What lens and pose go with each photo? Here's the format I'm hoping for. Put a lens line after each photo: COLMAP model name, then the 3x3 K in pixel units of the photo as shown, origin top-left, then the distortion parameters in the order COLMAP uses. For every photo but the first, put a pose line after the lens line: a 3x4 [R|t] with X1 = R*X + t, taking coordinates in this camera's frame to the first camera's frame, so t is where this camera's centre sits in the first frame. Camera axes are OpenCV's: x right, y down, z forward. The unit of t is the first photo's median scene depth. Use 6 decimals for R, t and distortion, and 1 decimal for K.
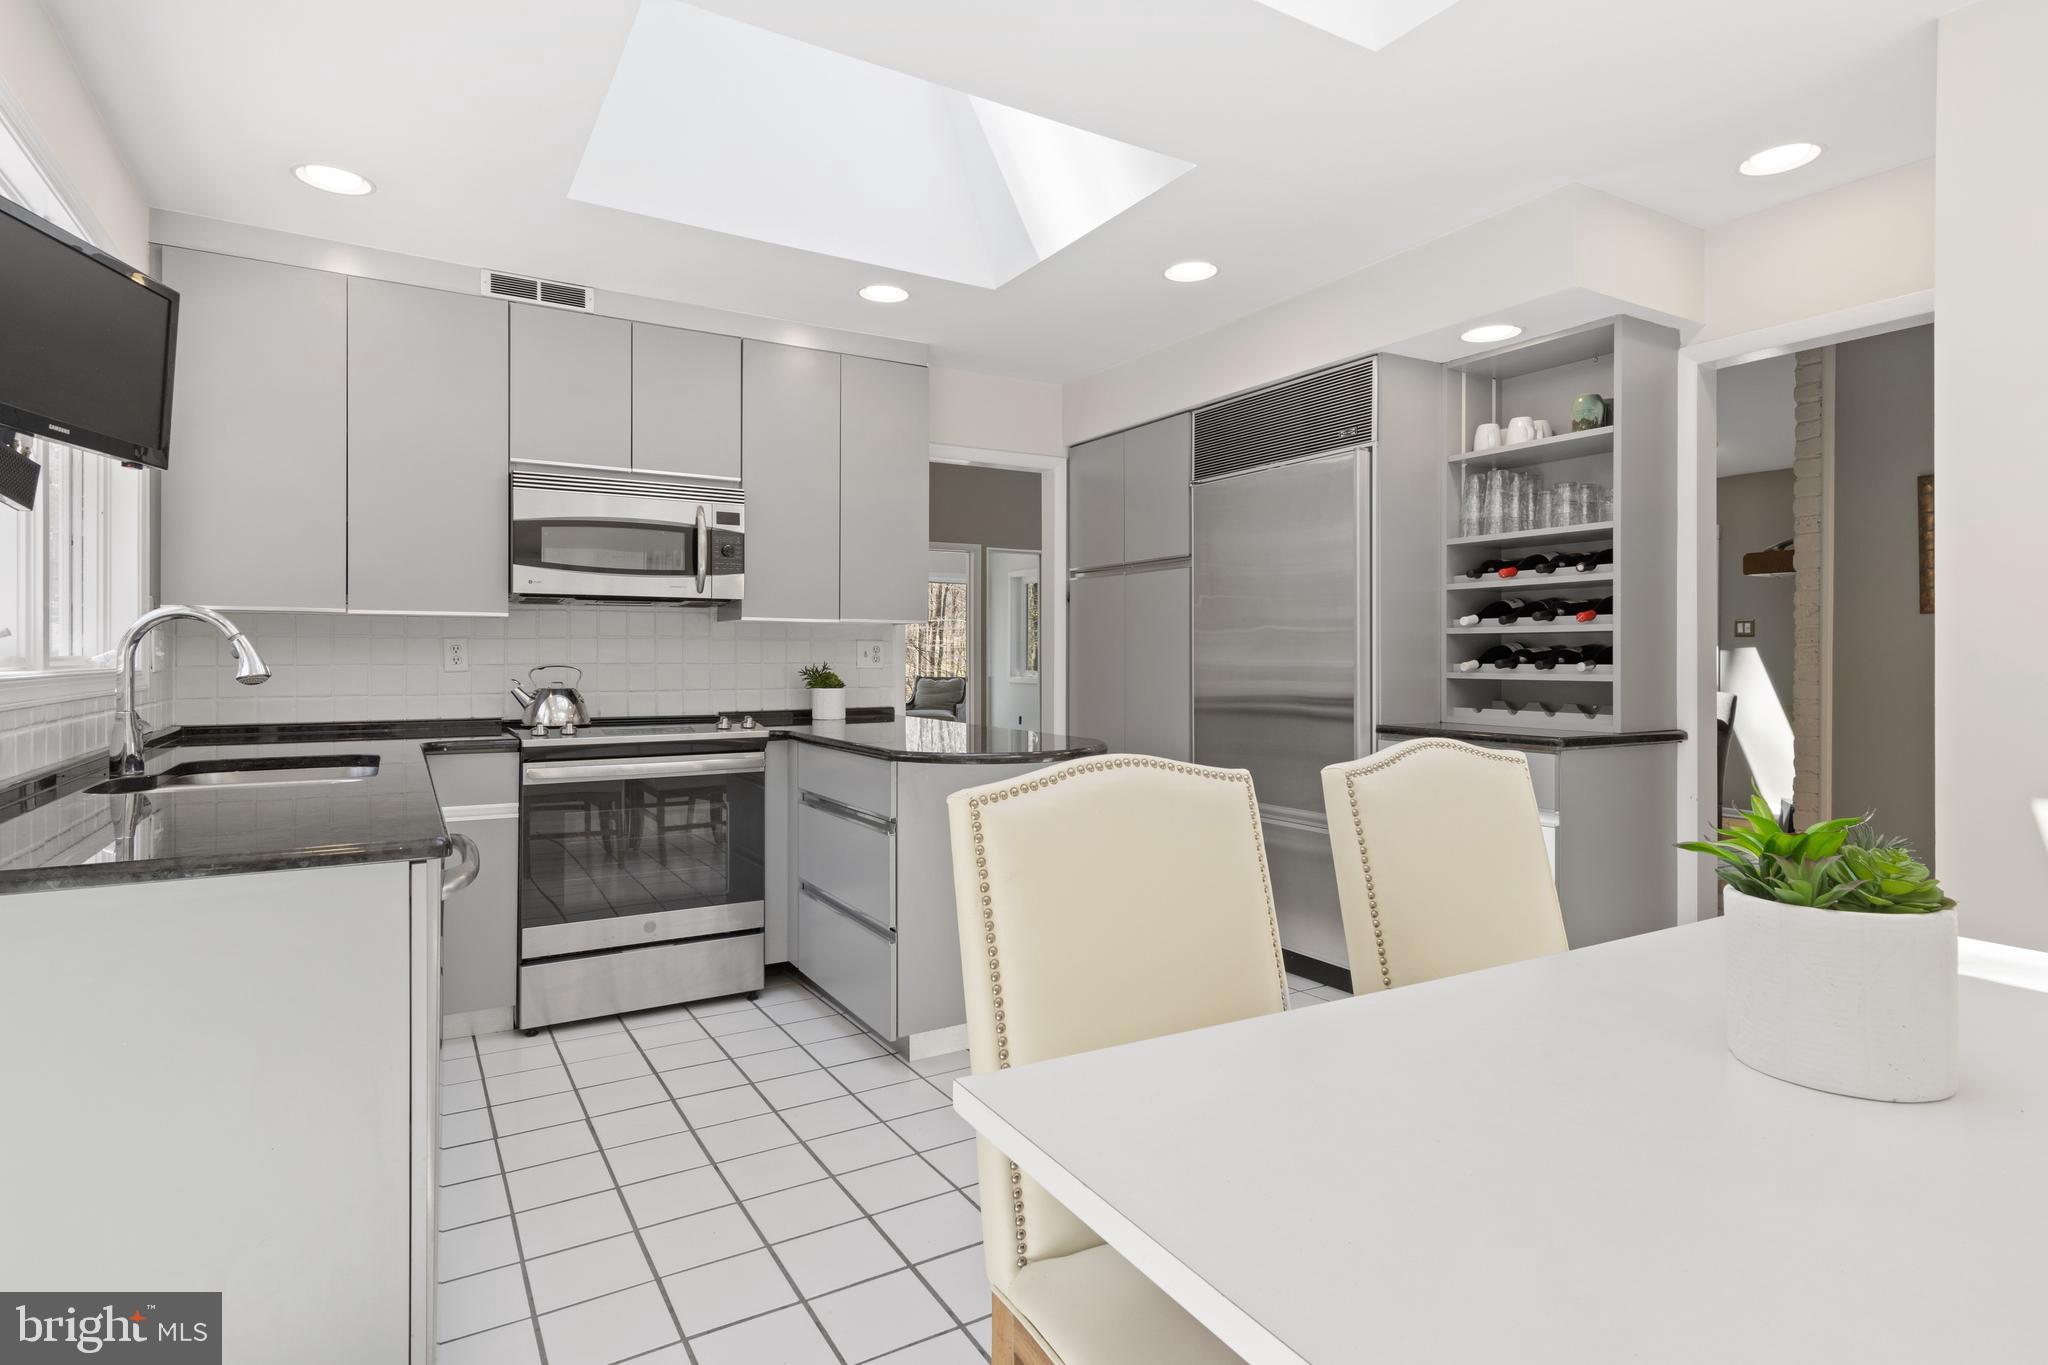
lens RADIAL K [[1038.4, 0, 1016.2], [0, 1038.4, 665.9], [0, 0, 1]] dist [0.010765, -0.003811]
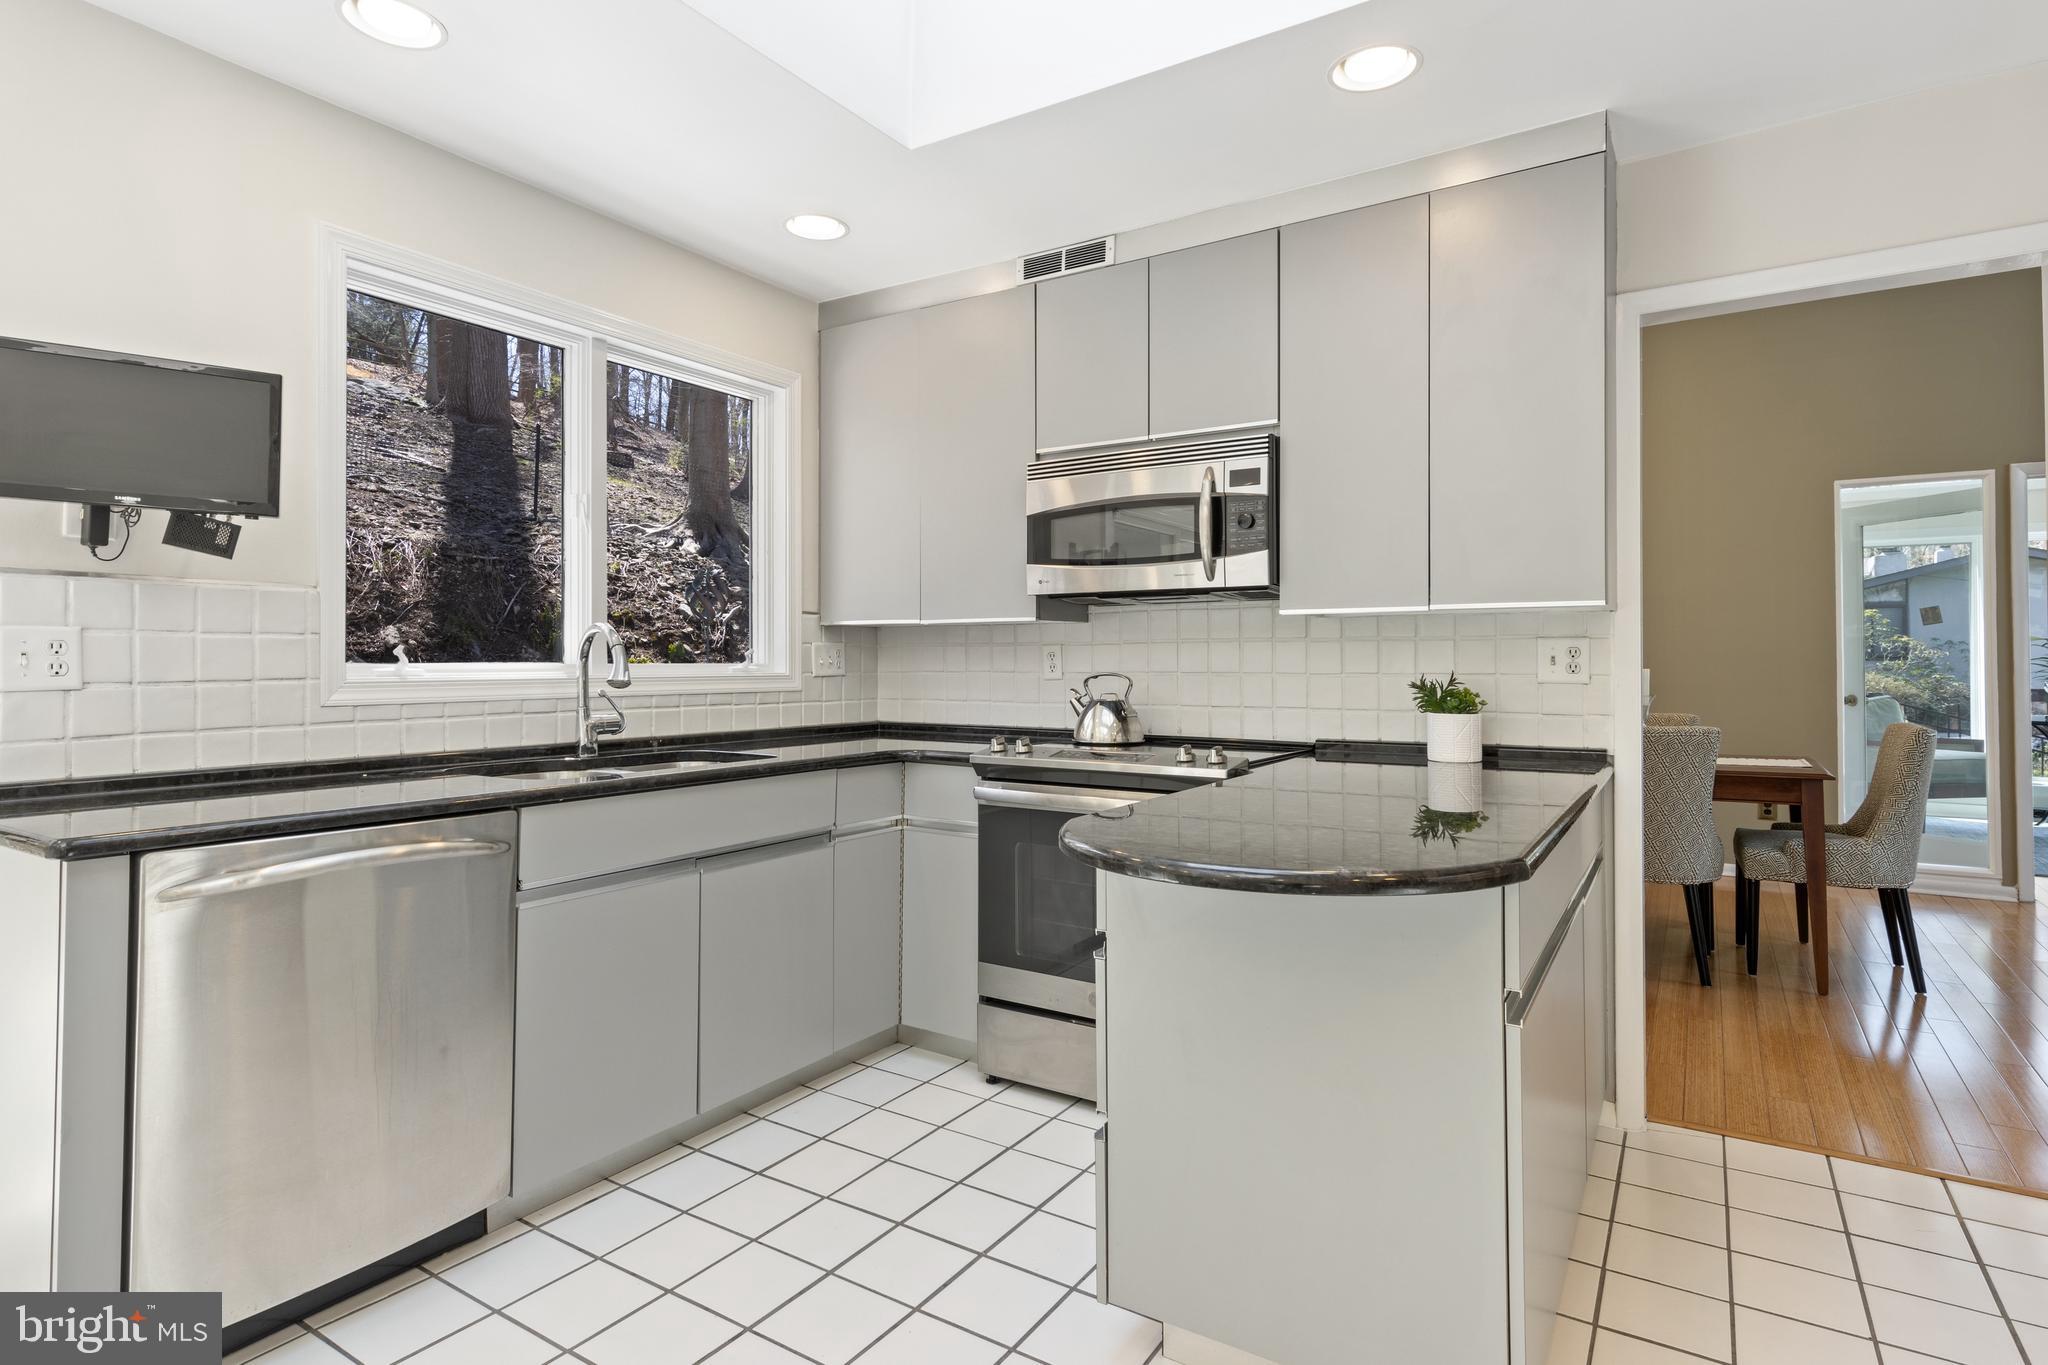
lens RADIAL K [[1038.4, 0, 1046.2], [0, 1038.4, 654.9], [0, 0, 1]] dist [0.010765, -0.003811]
pose [[0.456696, -0.006824, -0.889597, 0.320255], [-0.007130, 0.999910, -0.011330, -0.006257], [0.889594, 0.011517, 0.456606, 0.548206]]
